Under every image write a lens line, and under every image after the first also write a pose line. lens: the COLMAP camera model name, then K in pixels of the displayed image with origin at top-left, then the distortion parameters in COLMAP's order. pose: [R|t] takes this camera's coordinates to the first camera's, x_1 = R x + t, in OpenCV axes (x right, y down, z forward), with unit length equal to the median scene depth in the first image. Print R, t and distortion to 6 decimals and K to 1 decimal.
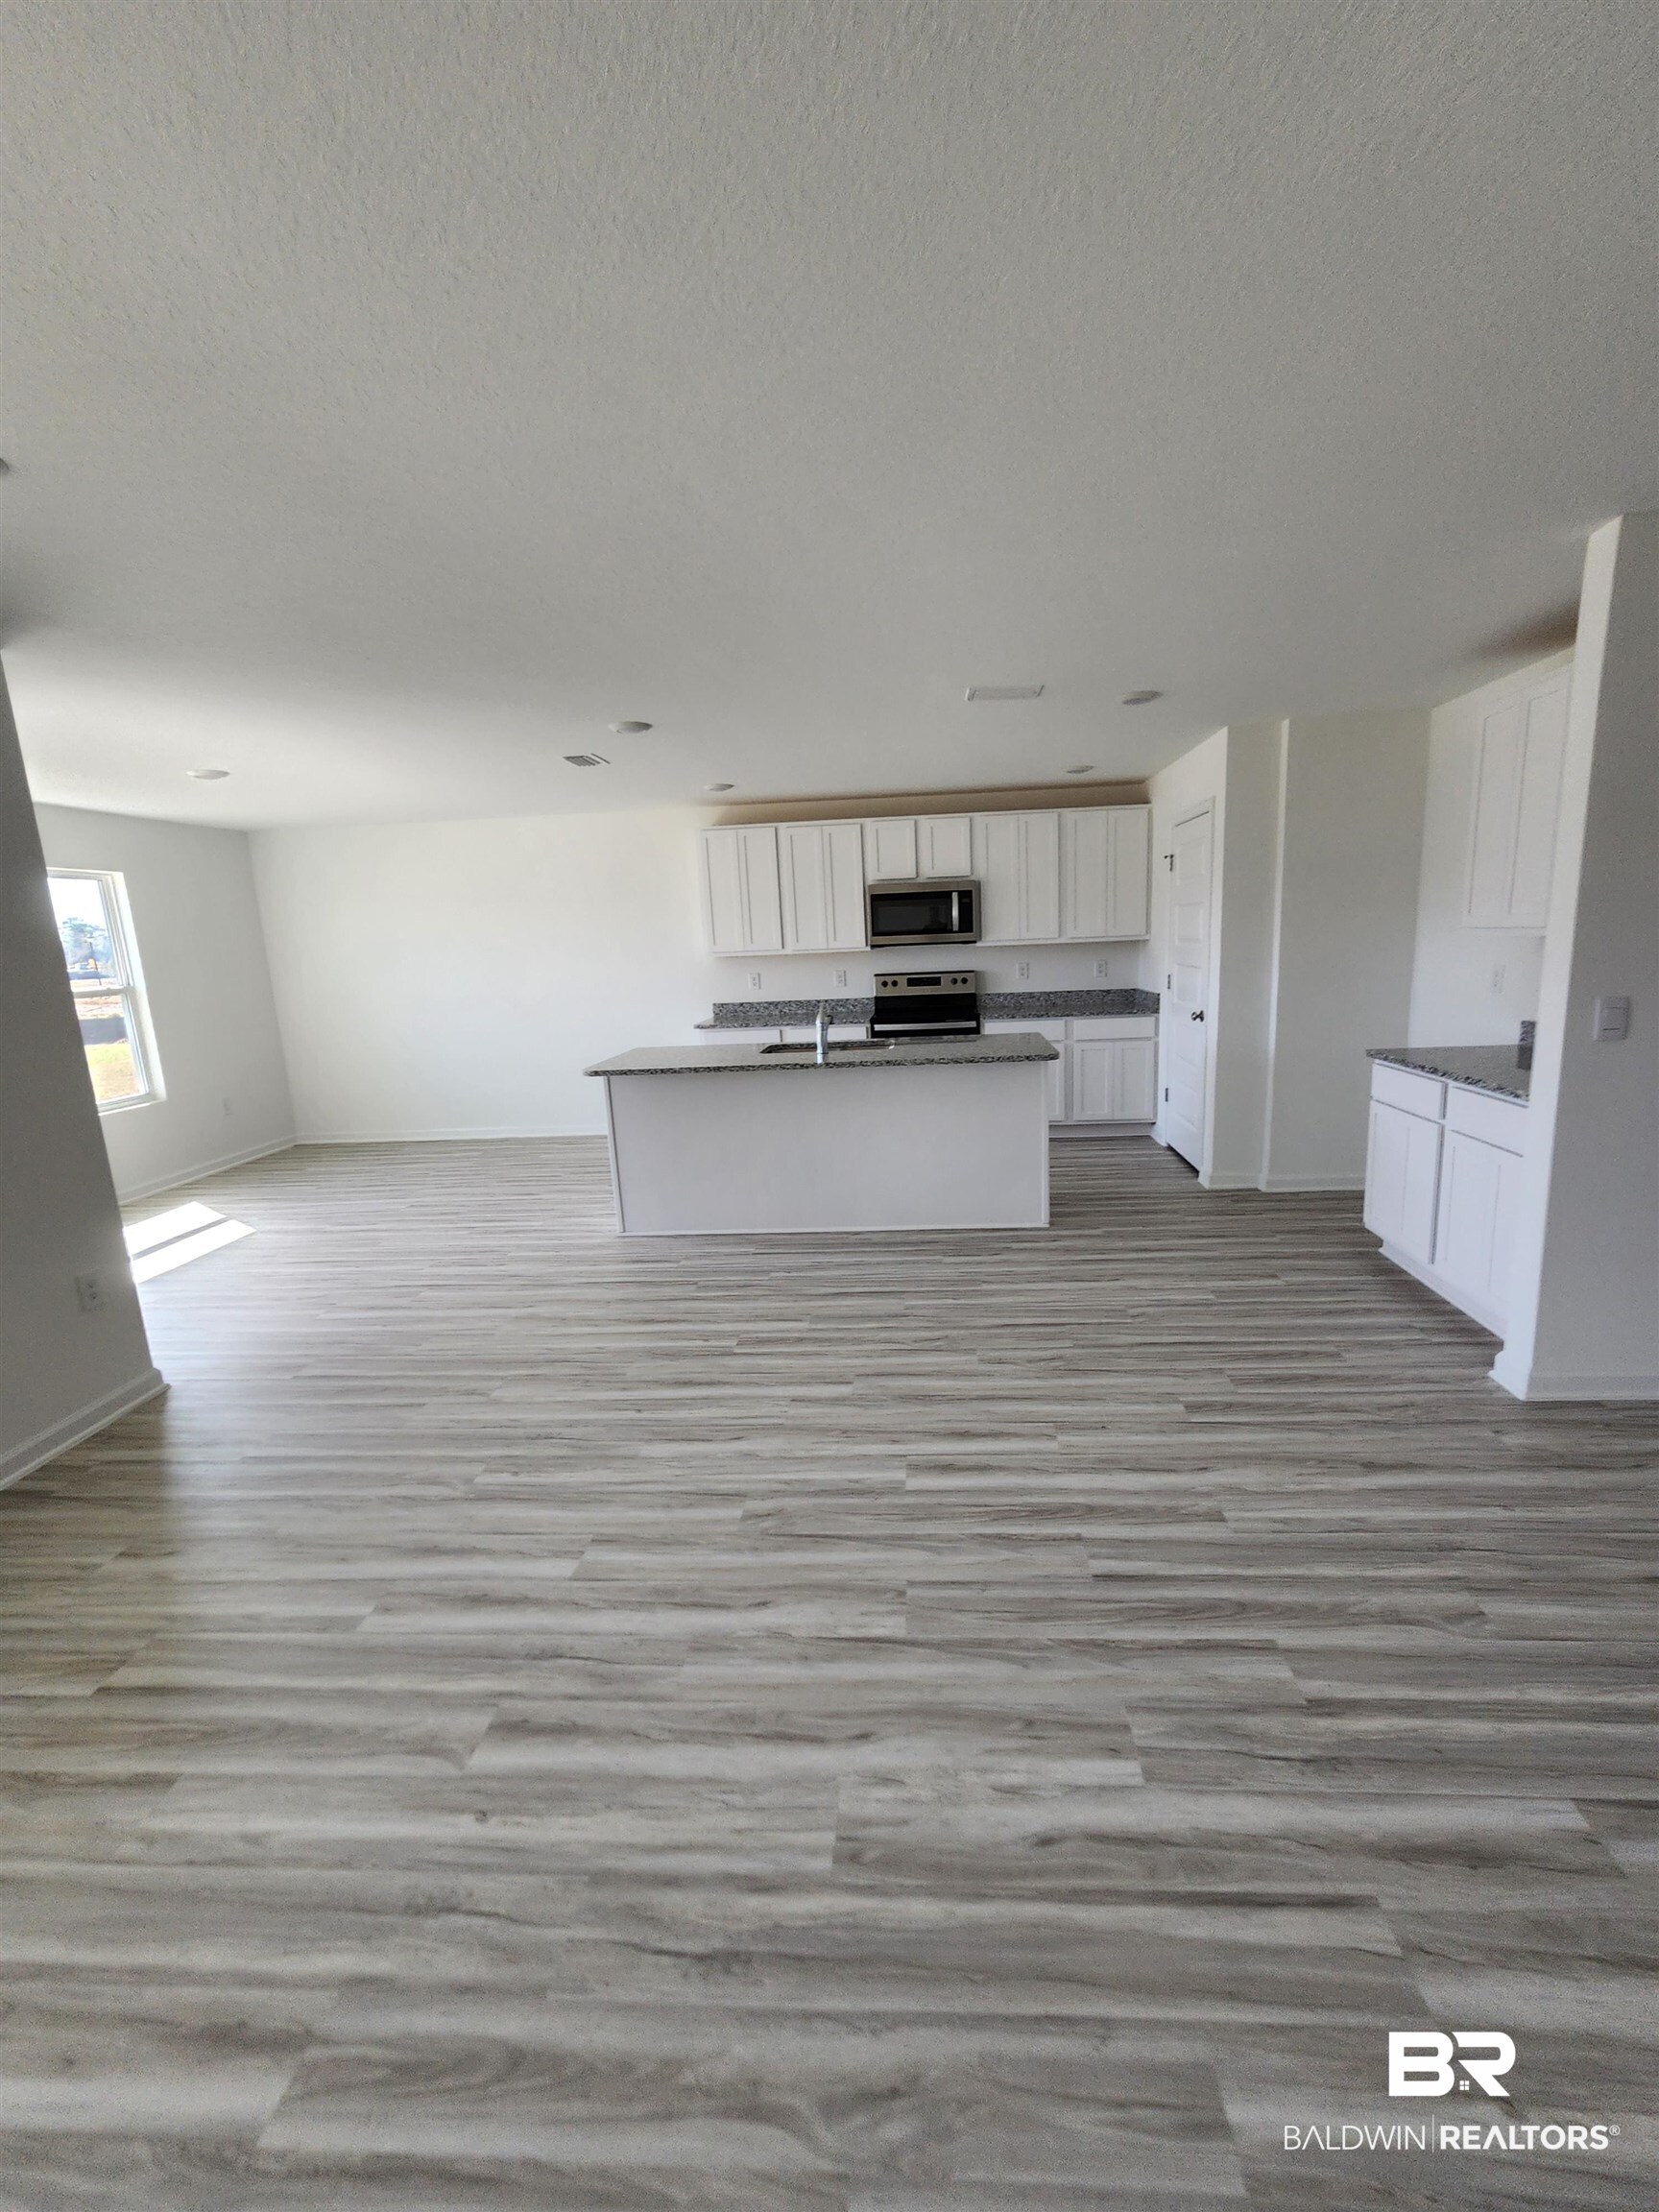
lens RADIAL K [[945.3, 0, 883.0], [0, 945.3, 1107.5], [0, 0, 1]] dist [0.001573, -0.000267]
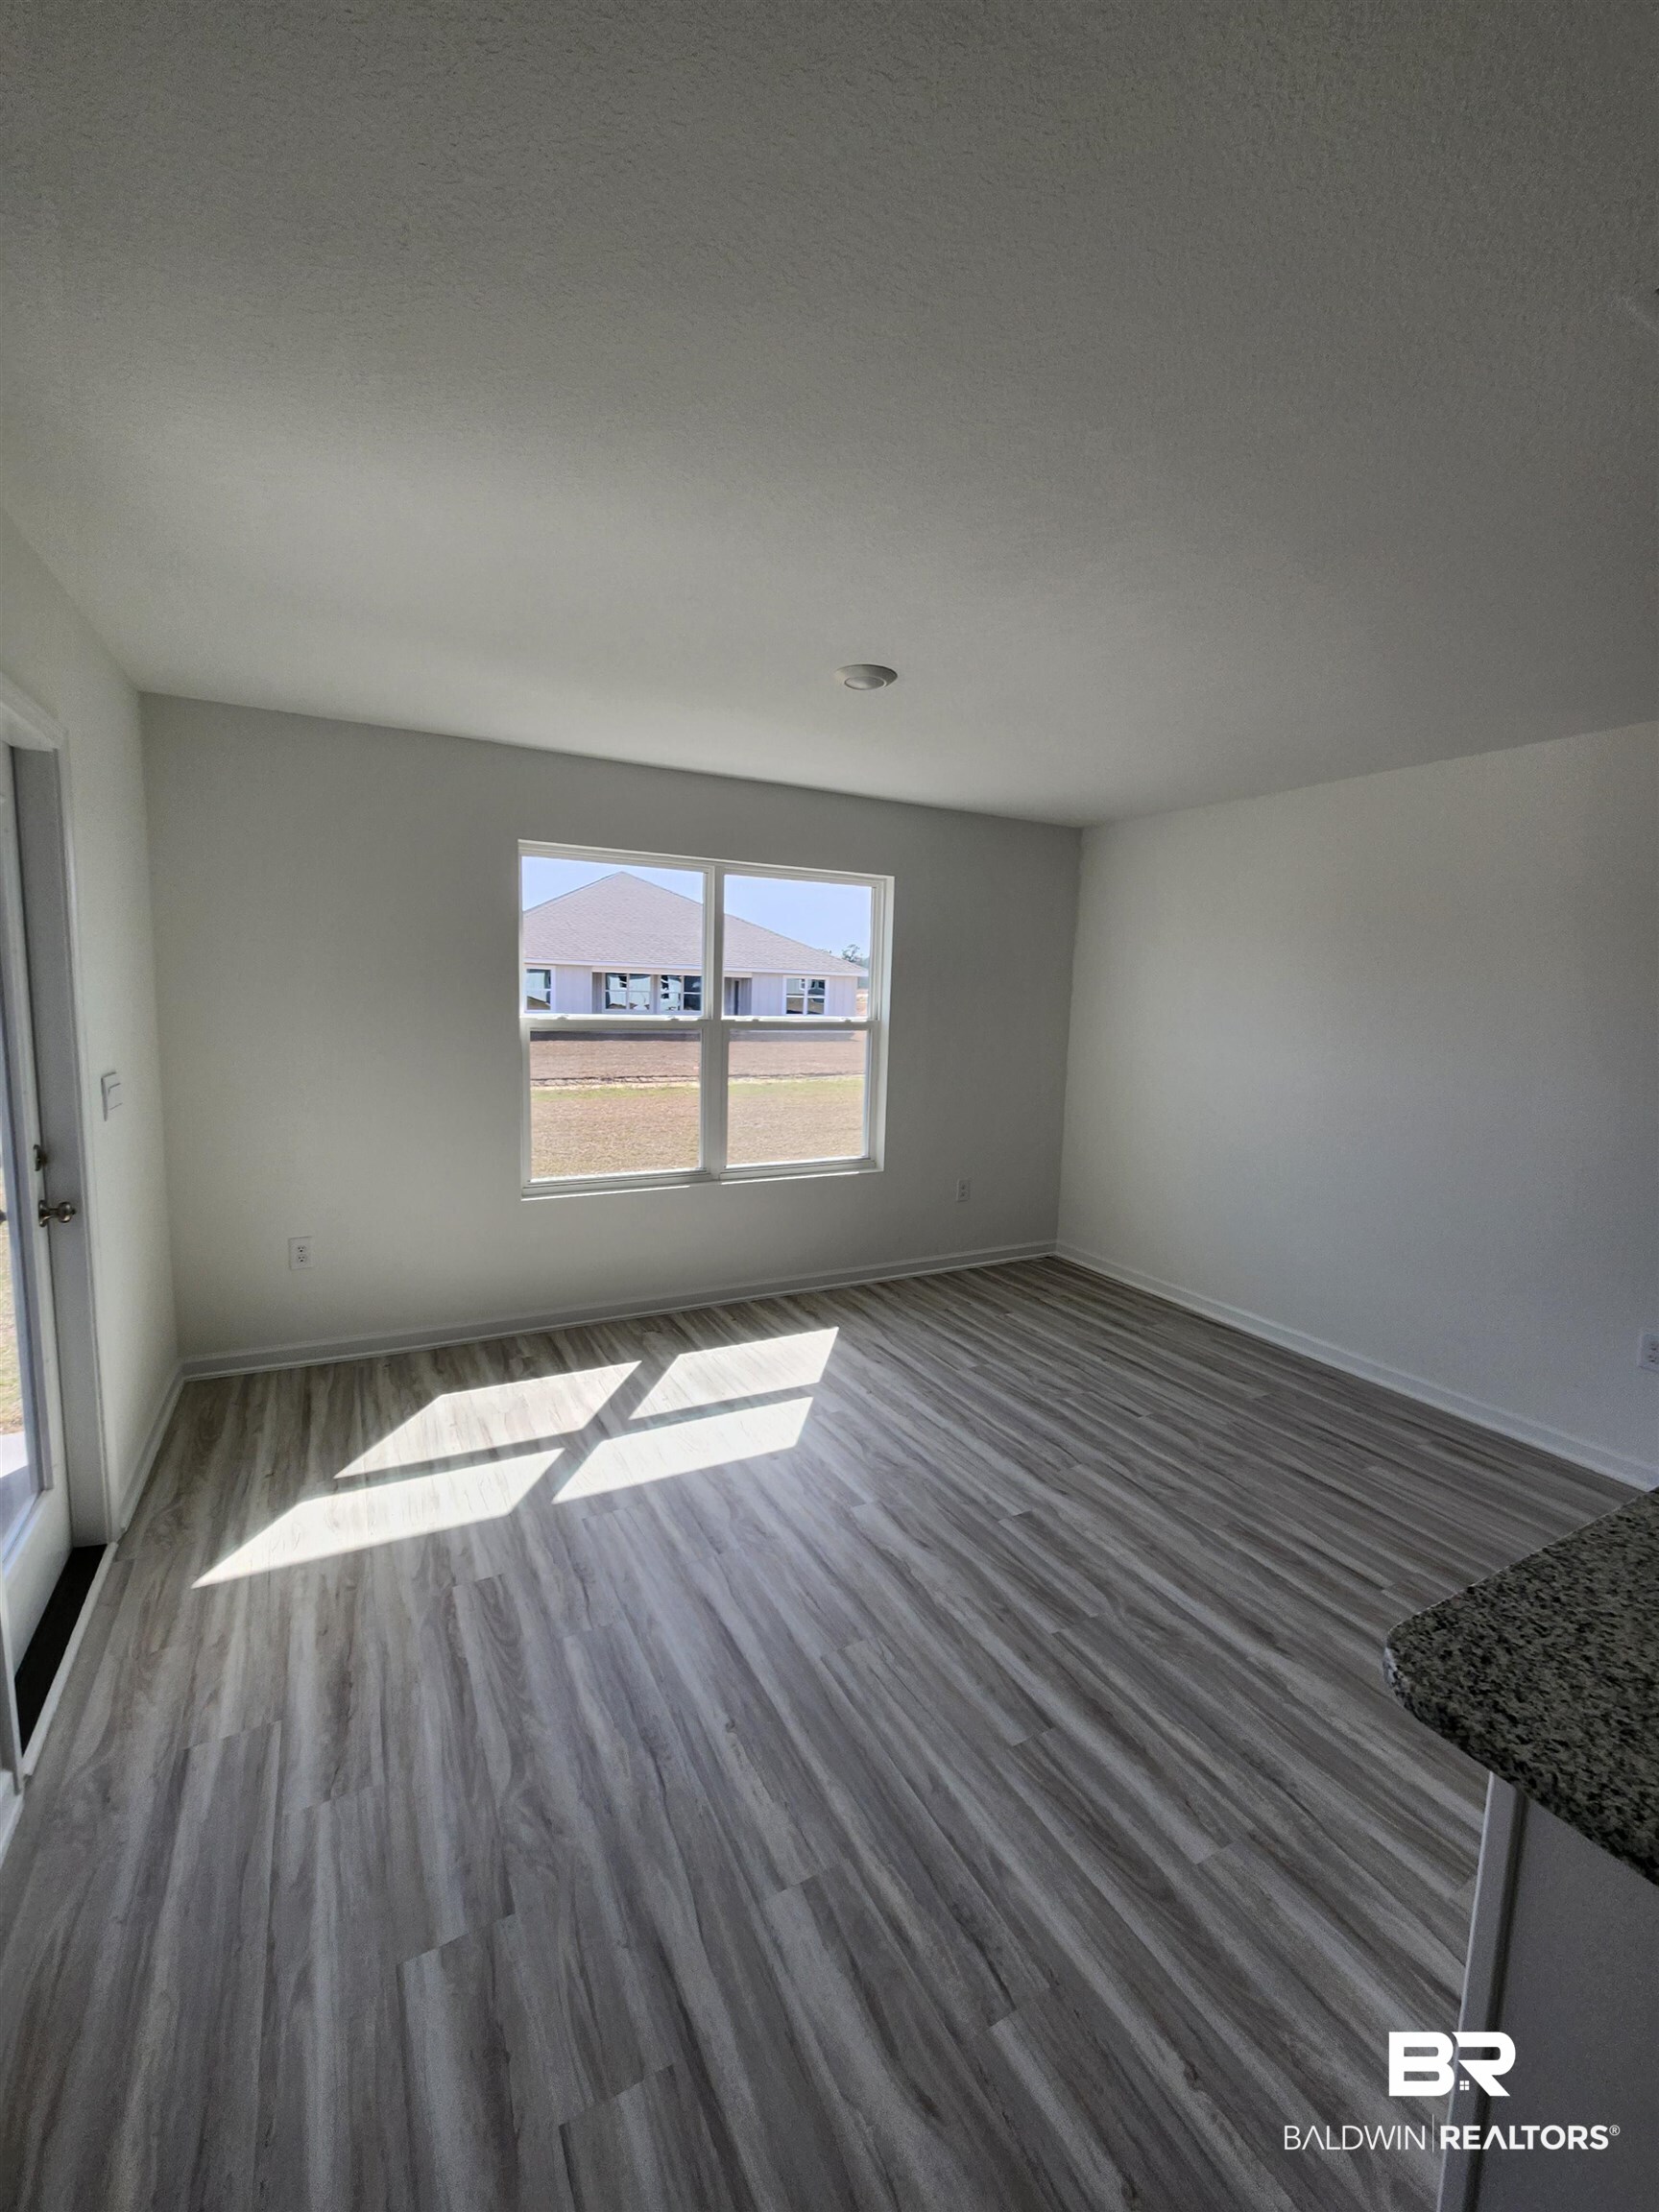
lens RADIAL K [[929.6, 0, 838.6], [0, 929.6, 1084.9], [0, 0, 1]] dist [-0.003198, -0.000870]
pose [[0.525912, 0.155135, -0.836272, -0.093239], [-0.212794, 0.975955, 0.047227, -0.058663], [0.823490, 0.153117, 0.546278, 0.315768]]
